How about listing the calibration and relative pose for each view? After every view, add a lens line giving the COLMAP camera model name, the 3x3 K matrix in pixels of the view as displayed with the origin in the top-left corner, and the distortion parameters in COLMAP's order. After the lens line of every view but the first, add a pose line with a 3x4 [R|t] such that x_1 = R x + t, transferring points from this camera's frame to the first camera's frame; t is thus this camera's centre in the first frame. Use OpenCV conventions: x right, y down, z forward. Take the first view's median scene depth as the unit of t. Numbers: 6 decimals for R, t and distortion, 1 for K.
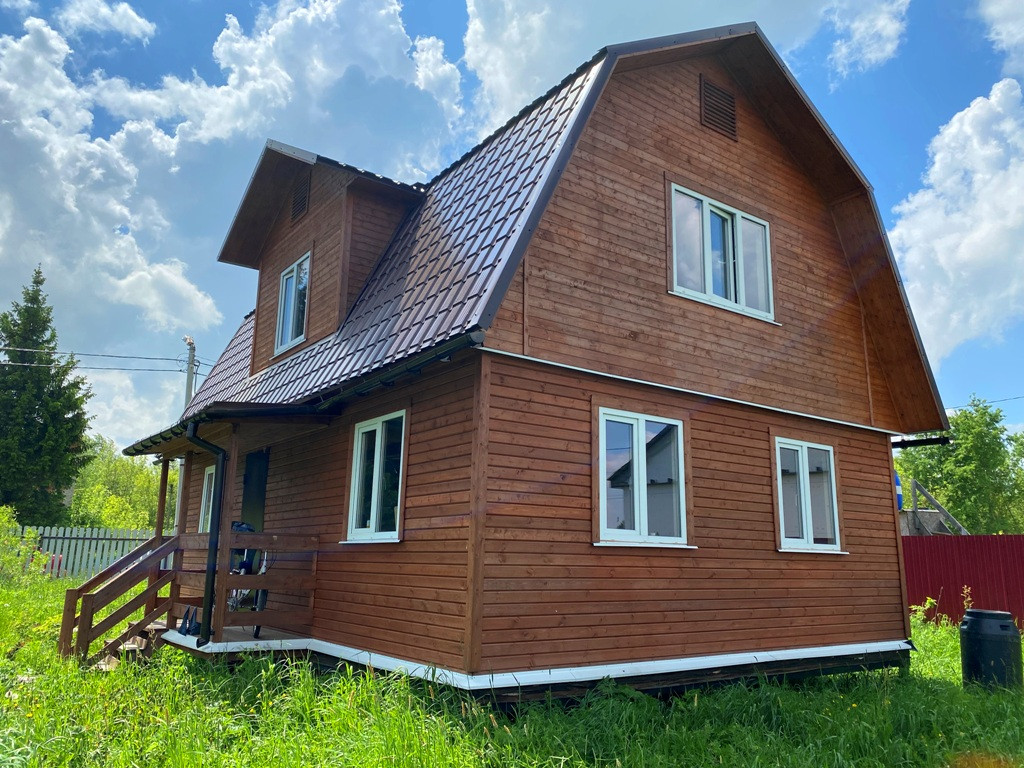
lens RADIAL K [[774.6, 0, 515.7], [0, 774.6, 374.3], [0, 0, 1]] dist [0.053198, -0.007112]
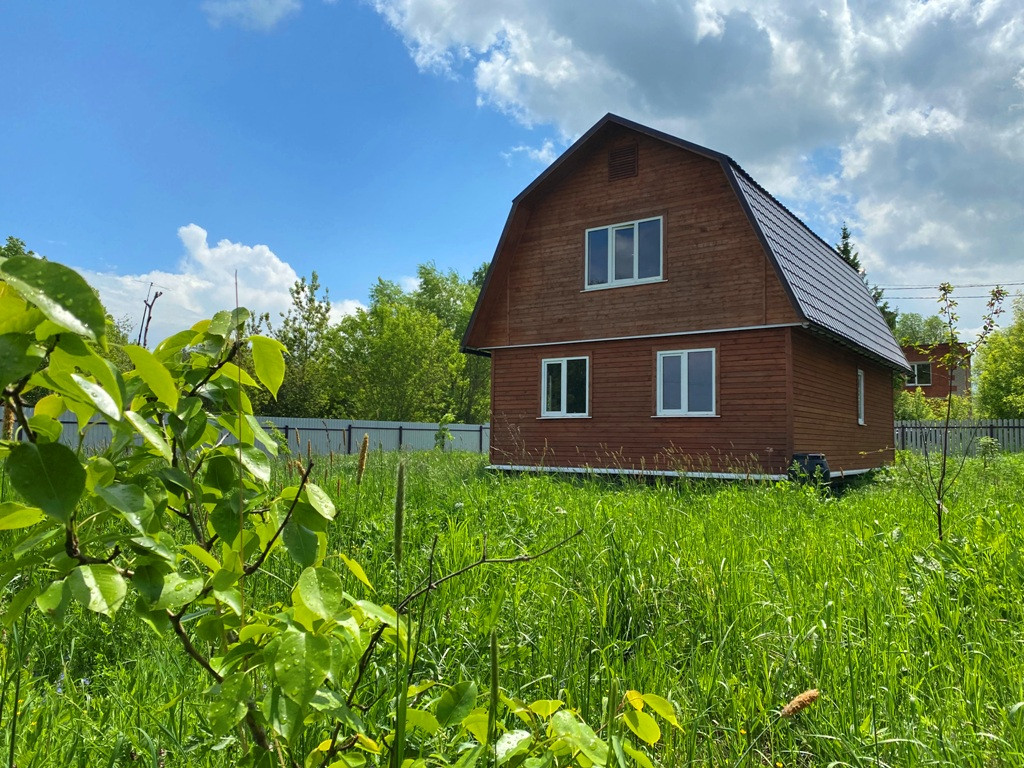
lens RADIAL K [[774.6, 0, 519.8], [0, 774.6, 386.4], [0, 0, 1]] dist [0.053198, -0.007112]
pose [[0.313317, -0.081495, -0.946145, 1.863705], [0.213487, 0.976853, -0.013444, 0.114669], [0.925341, -0.197777, 0.323463, 0.163001]]
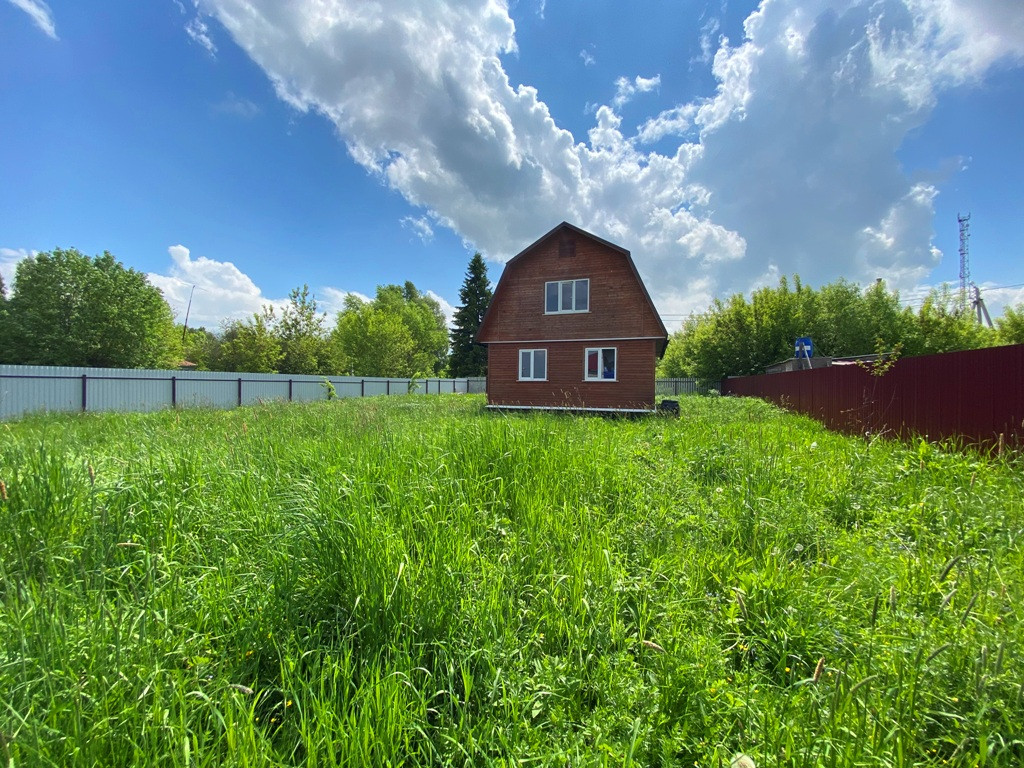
lens RADIAL K [[420.2, 0, 509.8], [0, 420.2, 386.7], [0, 0, 1]] dist [0.003442, 0.000051]
pose [[0.549942, -0.009180, -0.835153, 1.692740], [0.190418, 0.974983, 0.114672, -0.028043], [0.813207, -0.222091, 0.537932, -0.281514]]
